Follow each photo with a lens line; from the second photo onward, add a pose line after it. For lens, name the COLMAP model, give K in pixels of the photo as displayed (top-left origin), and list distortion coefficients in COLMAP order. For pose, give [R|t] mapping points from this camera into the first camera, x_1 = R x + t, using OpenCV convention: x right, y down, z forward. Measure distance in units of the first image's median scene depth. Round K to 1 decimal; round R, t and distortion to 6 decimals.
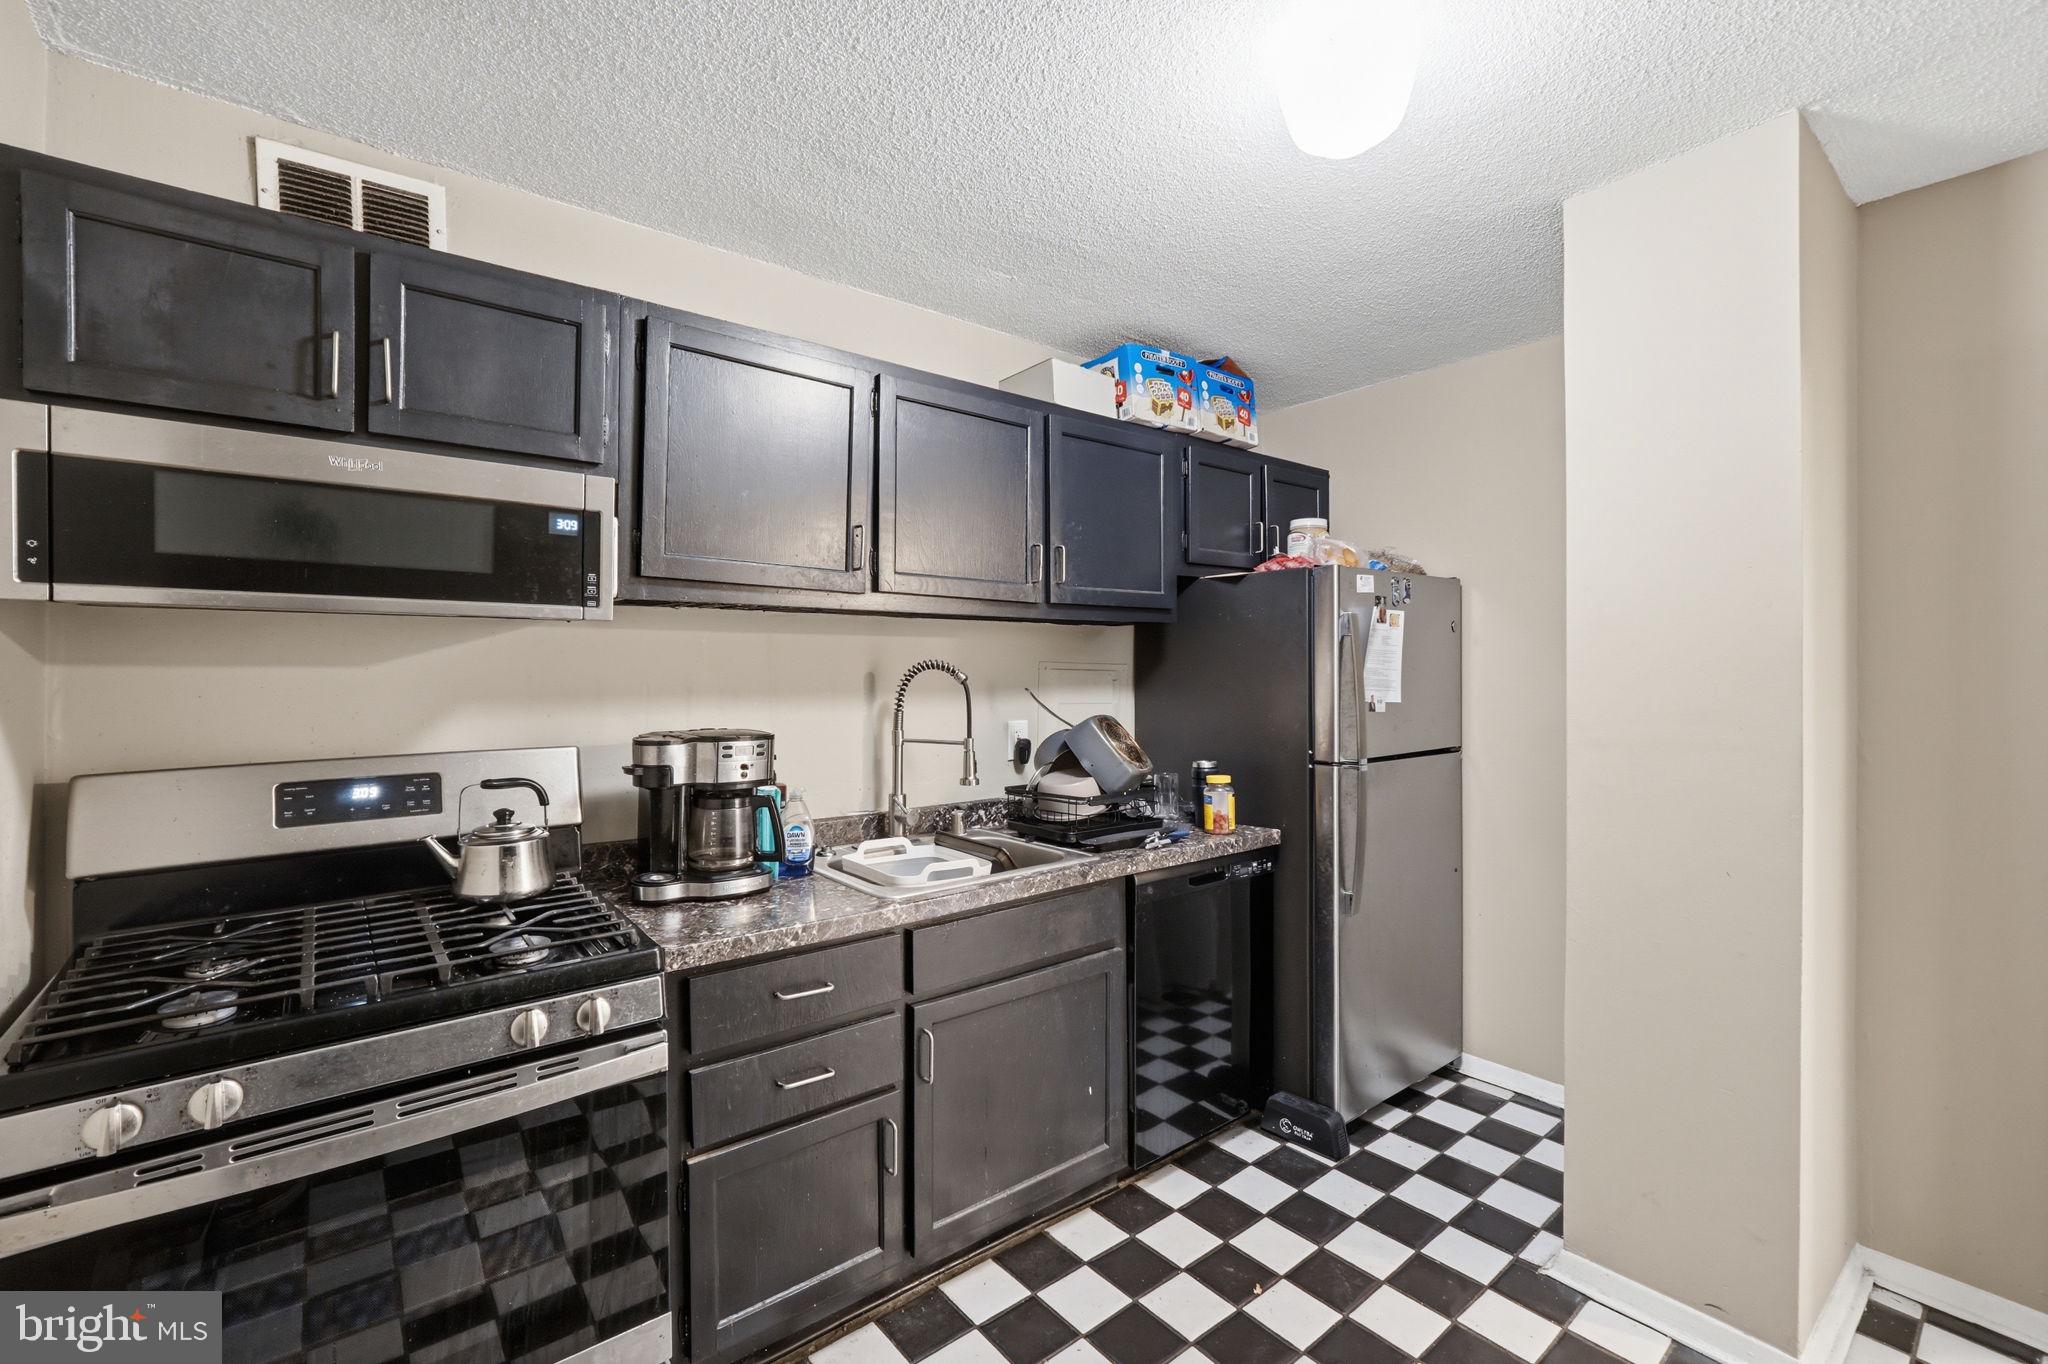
lens RADIAL K [[876.6, 0, 1023.2], [0, 876.6, 675.1], [0, 0, 1]] dist [-0.004013, 0.003374]
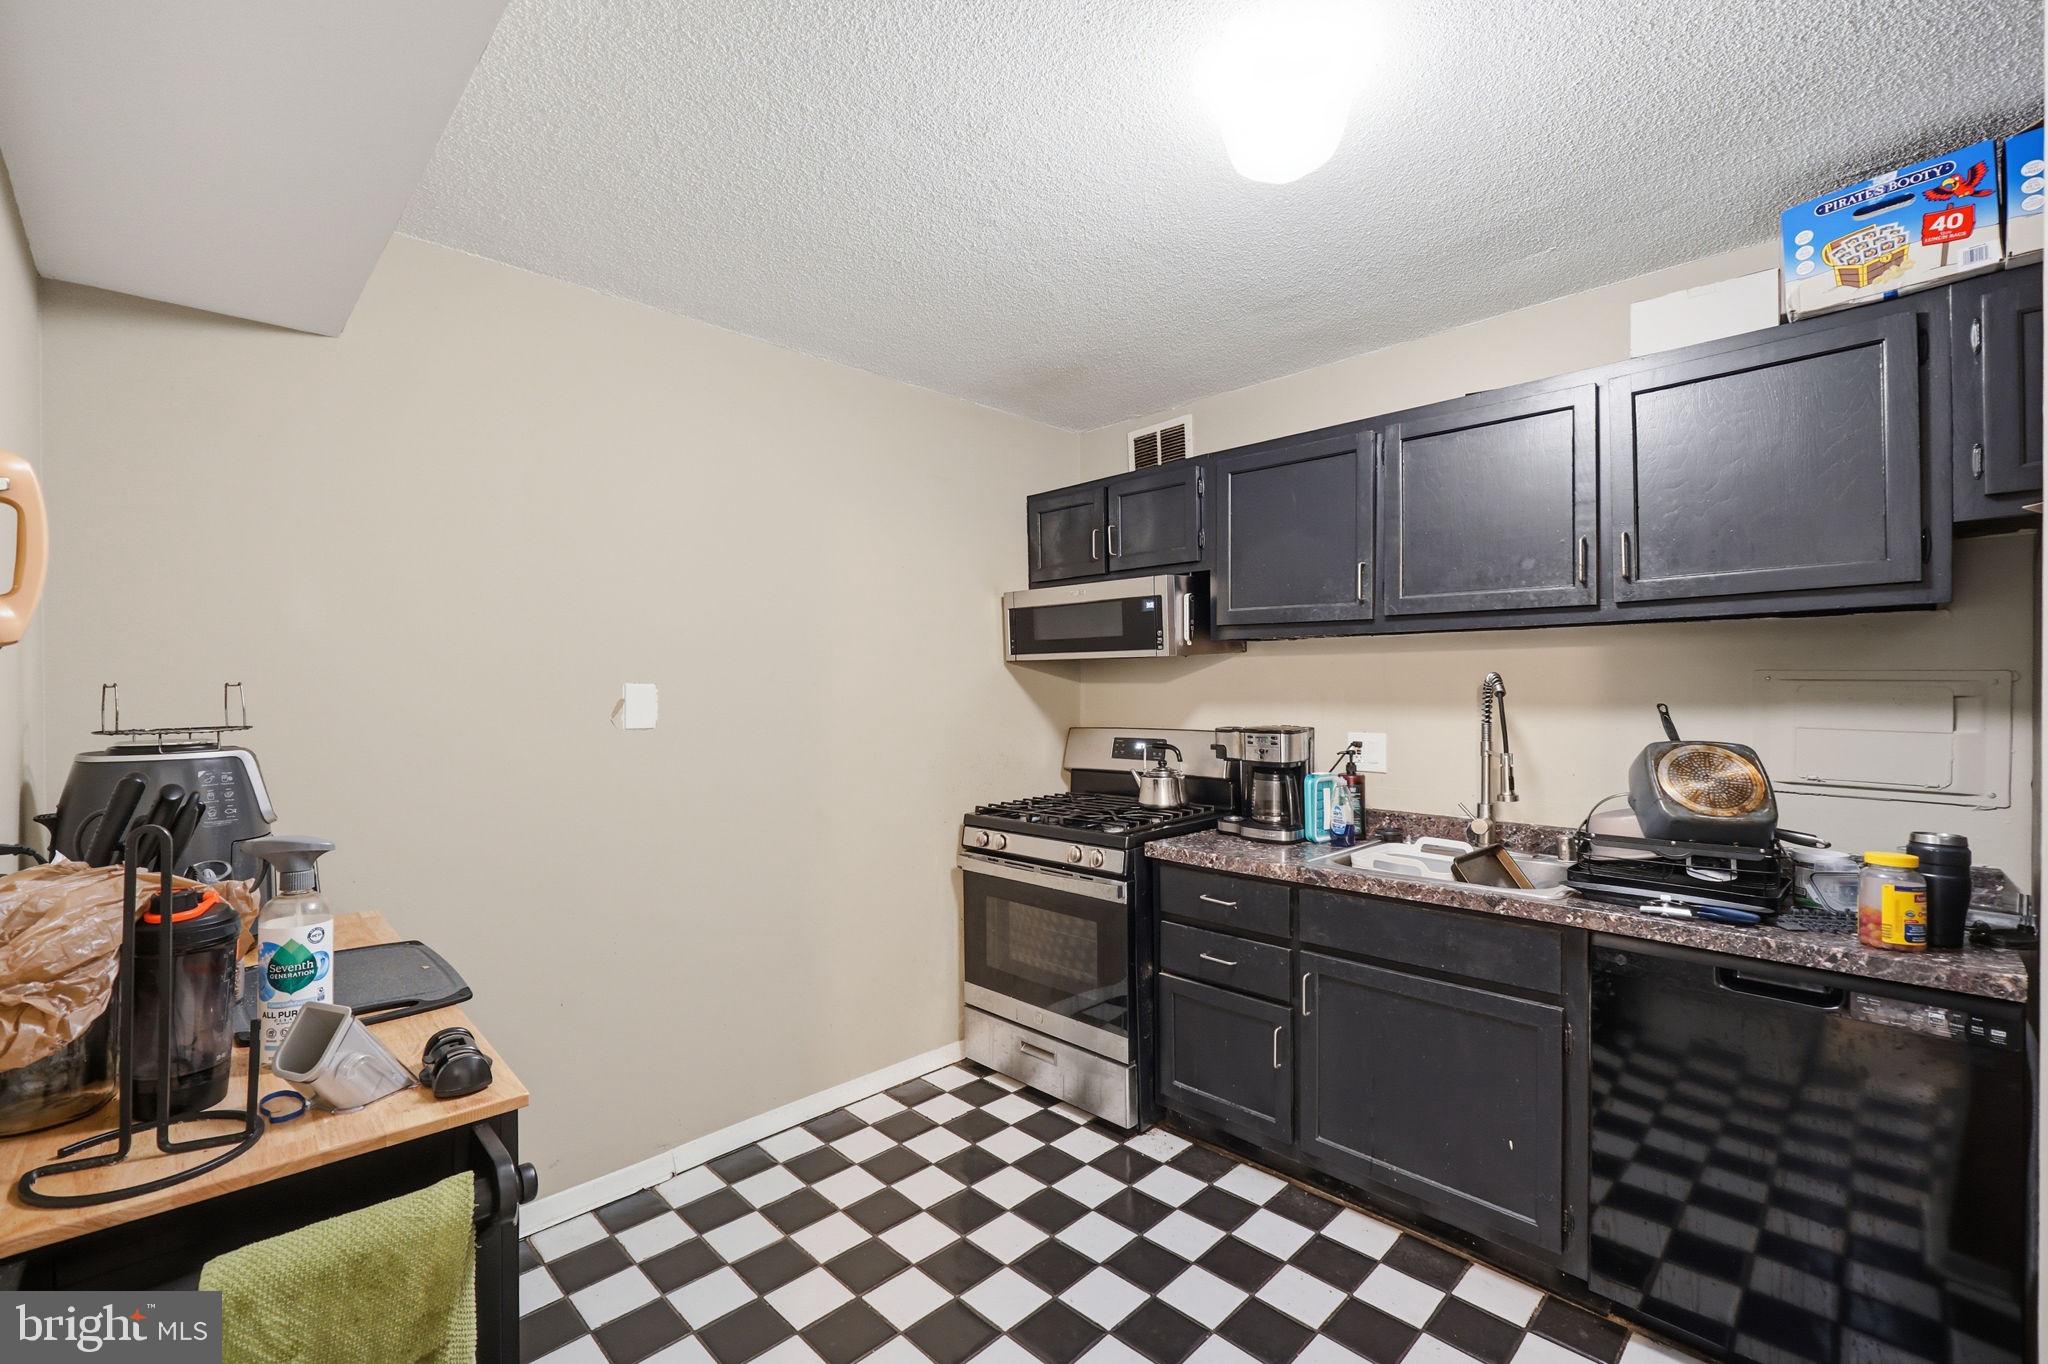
lens RADIAL K [[897.8, 0, 1013.8], [0, 897.8, 680.7], [0, 0, 1]] dist [-0.000147, 0.000158]
pose [[0.089675, -0.003144, -0.995966, 1.210184], [0.003459, 0.999990, -0.002846, -0.008979], [0.995965, -0.003190, 0.089685, 0.506913]]
